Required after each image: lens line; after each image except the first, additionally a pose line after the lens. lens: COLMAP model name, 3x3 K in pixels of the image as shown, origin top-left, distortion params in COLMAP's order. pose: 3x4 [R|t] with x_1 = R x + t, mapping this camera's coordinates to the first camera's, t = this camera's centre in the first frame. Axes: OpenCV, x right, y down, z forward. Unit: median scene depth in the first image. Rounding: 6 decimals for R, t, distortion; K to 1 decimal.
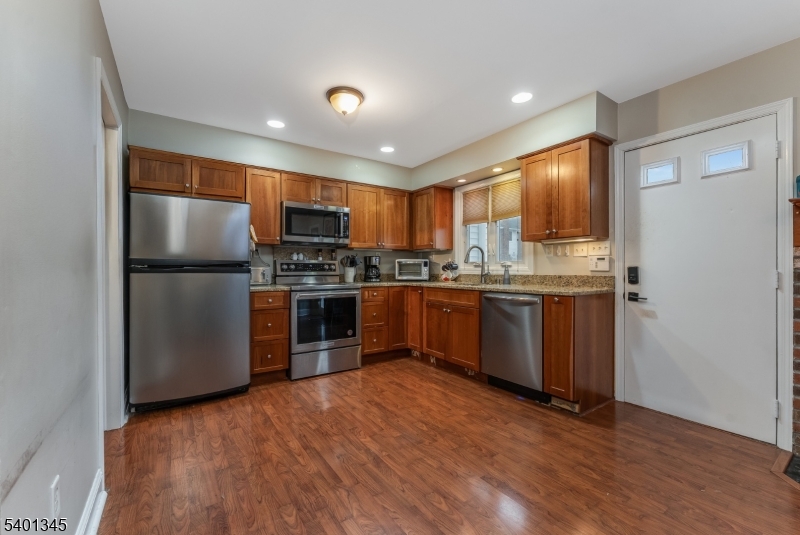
lens RADIAL K [[349.0, 0, 397.4], [0, 349.0, 271.7], [0, 0, 1]] dist [0.001759, 0.000070]
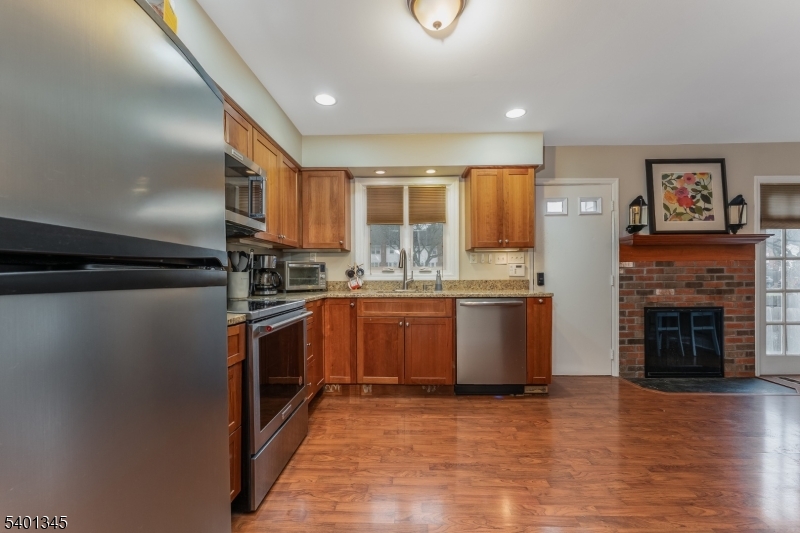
lens RADIAL K [[337.4, 0, 402.5], [0, 337.4, 277.4], [0, 0, 1]] dist [-0.000876, -0.000086]
pose [[0.561203, -0.006608, 0.827652, -0.563989], [0.009325, 0.999955, 0.001661, -0.002575], [-0.827626, 0.006786, 0.561239, 0.579135]]
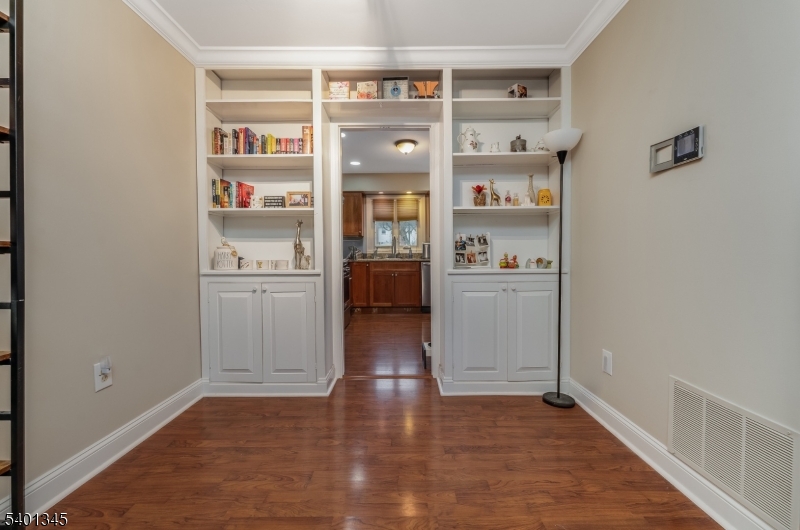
lens RADIAL K [[326.1, 0, 400.0], [0, 326.1, 265.0], [0, 0, 1]] dist [-0.000132, 0.000003]
pose [[0.544735, -0.028528, 0.838123, -1.171275], [0.010777, 0.999577, 0.027020, 0.025179], [-0.838539, -0.005686, 0.544812, 0.167837]]
